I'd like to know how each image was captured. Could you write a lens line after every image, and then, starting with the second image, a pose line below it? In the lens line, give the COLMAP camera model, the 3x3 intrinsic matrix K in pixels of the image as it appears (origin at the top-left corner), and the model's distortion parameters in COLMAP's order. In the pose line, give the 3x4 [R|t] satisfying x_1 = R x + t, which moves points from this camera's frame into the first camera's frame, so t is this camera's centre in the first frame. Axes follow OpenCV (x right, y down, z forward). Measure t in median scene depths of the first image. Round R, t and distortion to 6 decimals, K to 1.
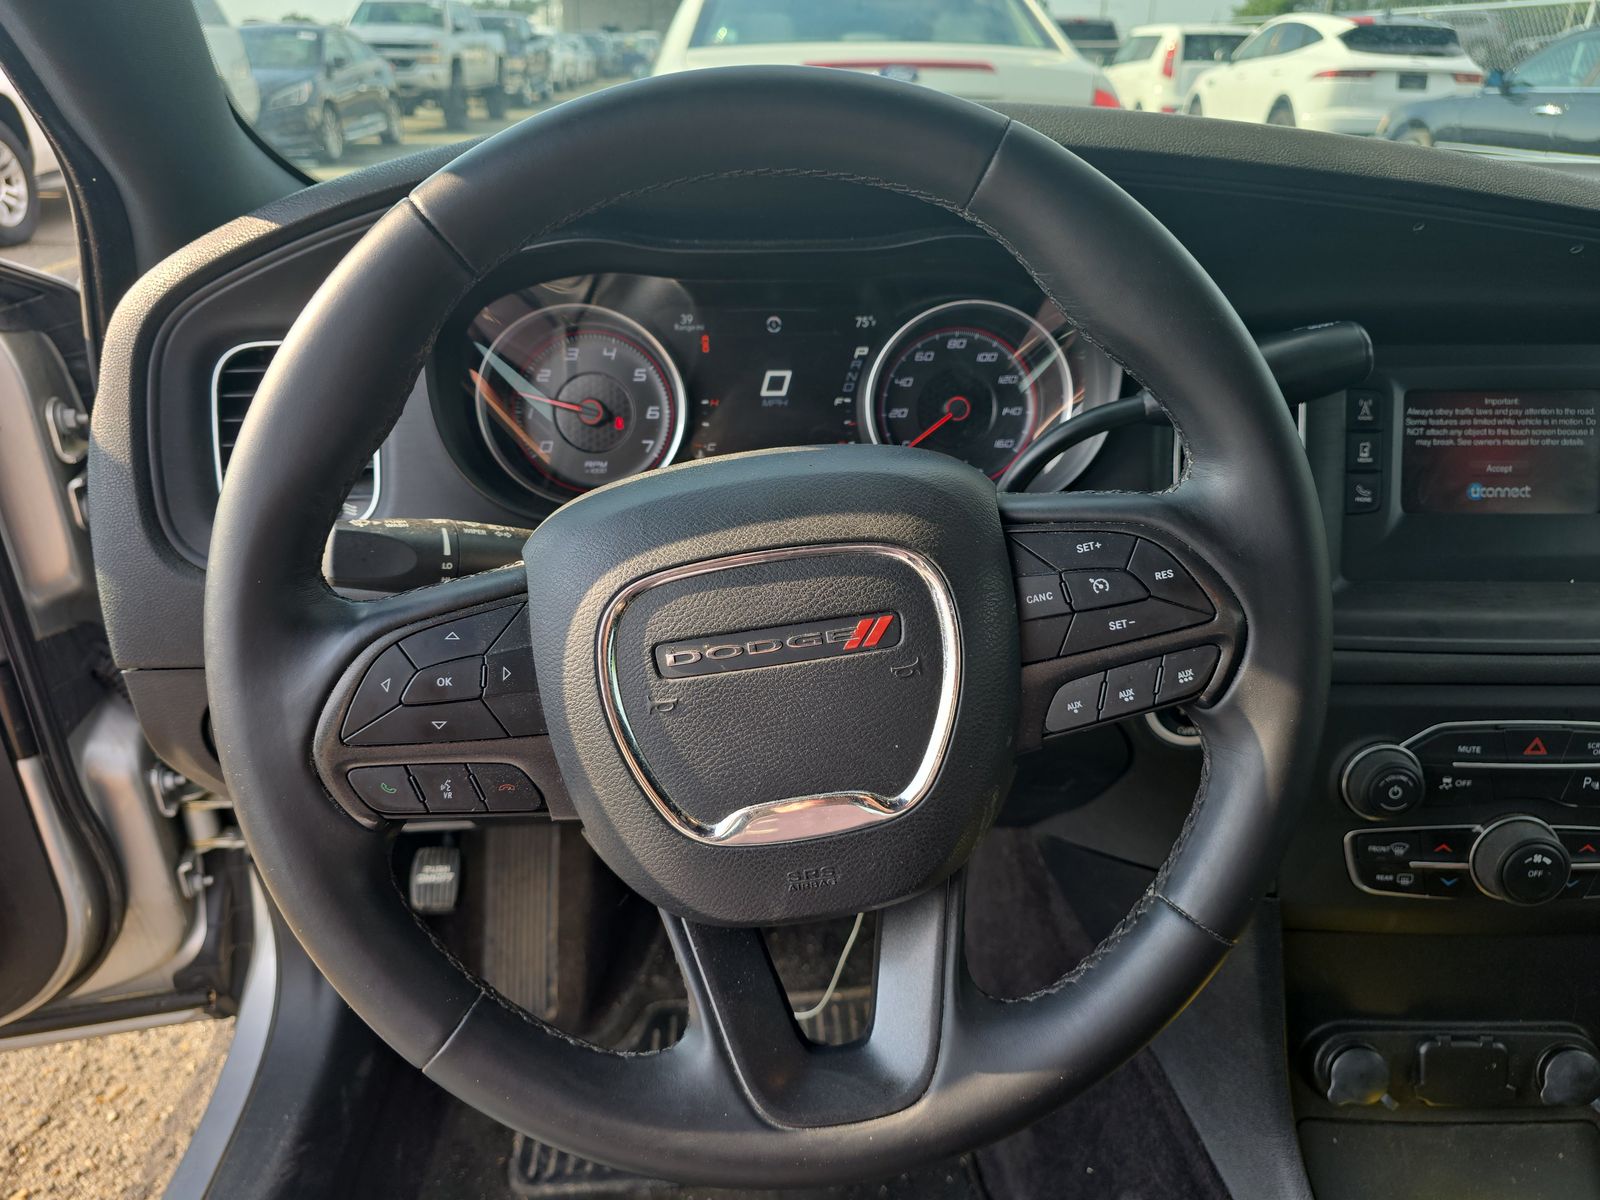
lens RADIAL K [[1078.2, 0, 784.0], [0, 1078.2, 633.1], [0, 0, 1]] dist [0.018249, -0.014903]
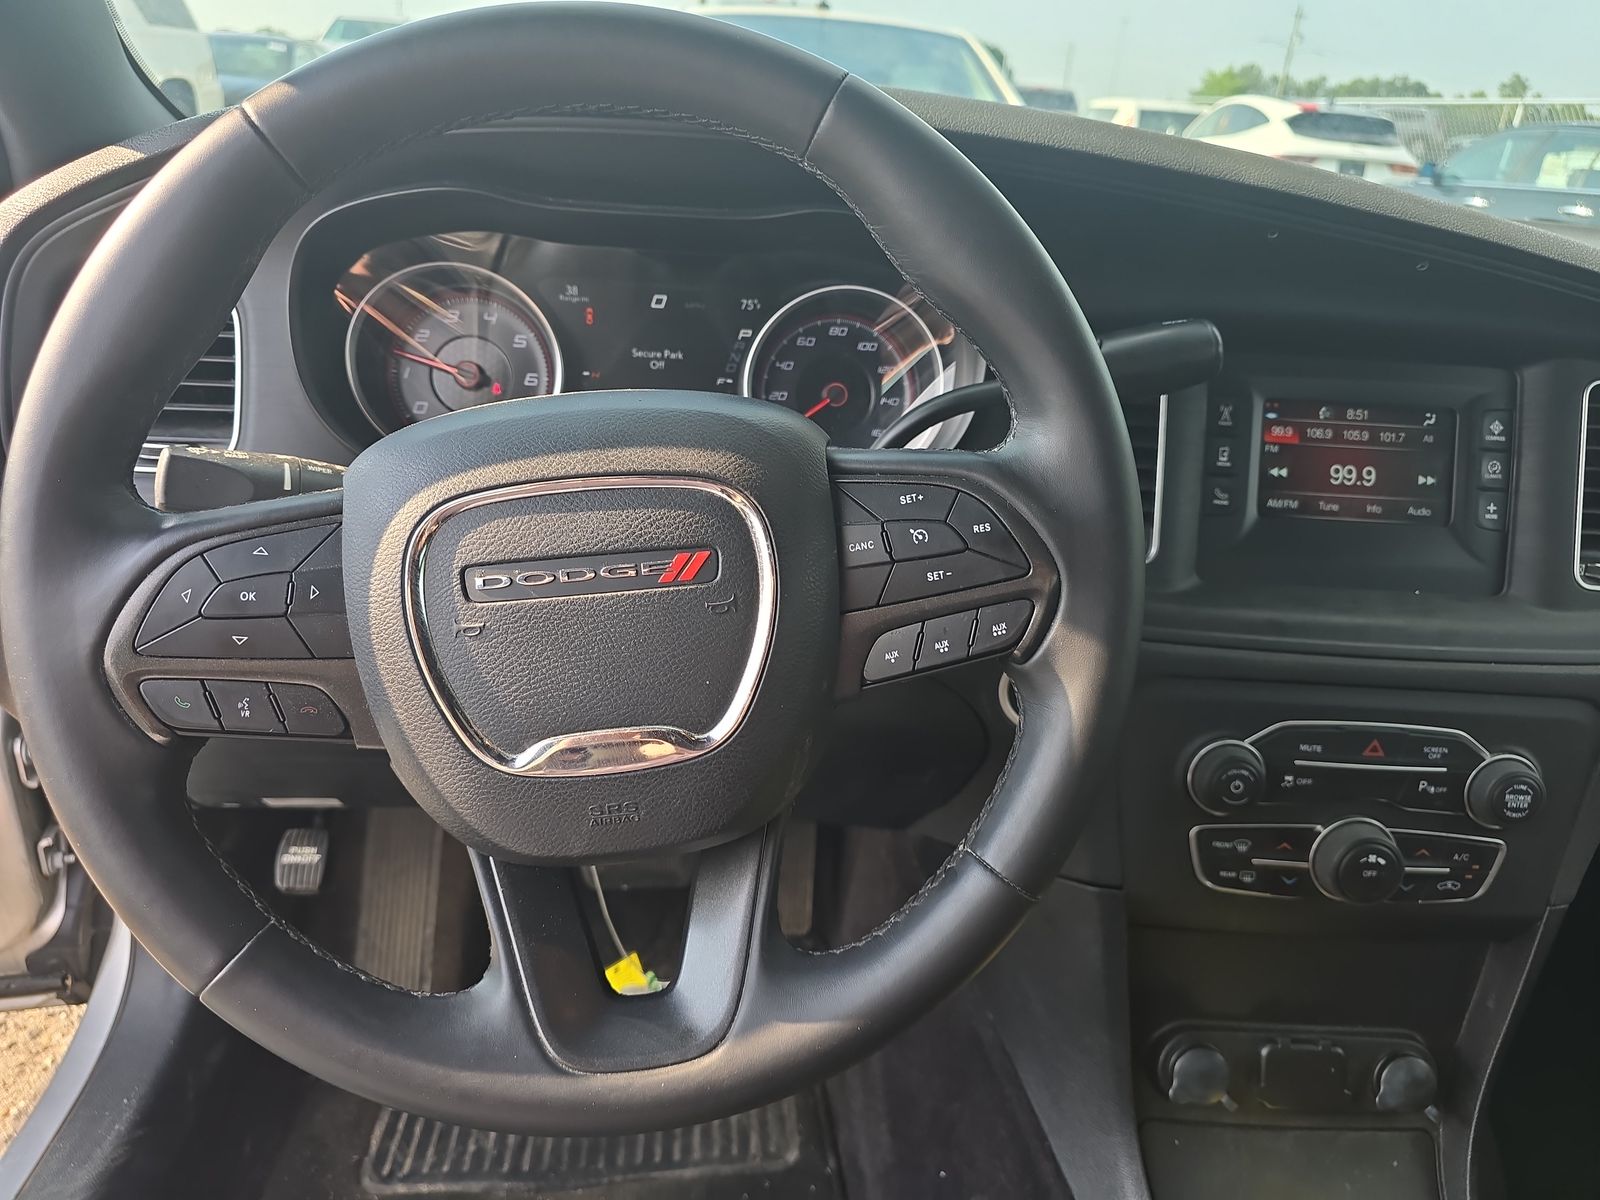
lens RADIAL K [[1078.2, 0, 775.7], [0, 1078.2, 633.7], [0, 0, 1]] dist [0.018249, -0.014903]
pose [[0.997789, 0.050864, 0.042785, 0.092979], [-0.049317, 0.998116, -0.036490, 0.070115], [-0.044560, 0.034299, 0.998418, 0.003485]]
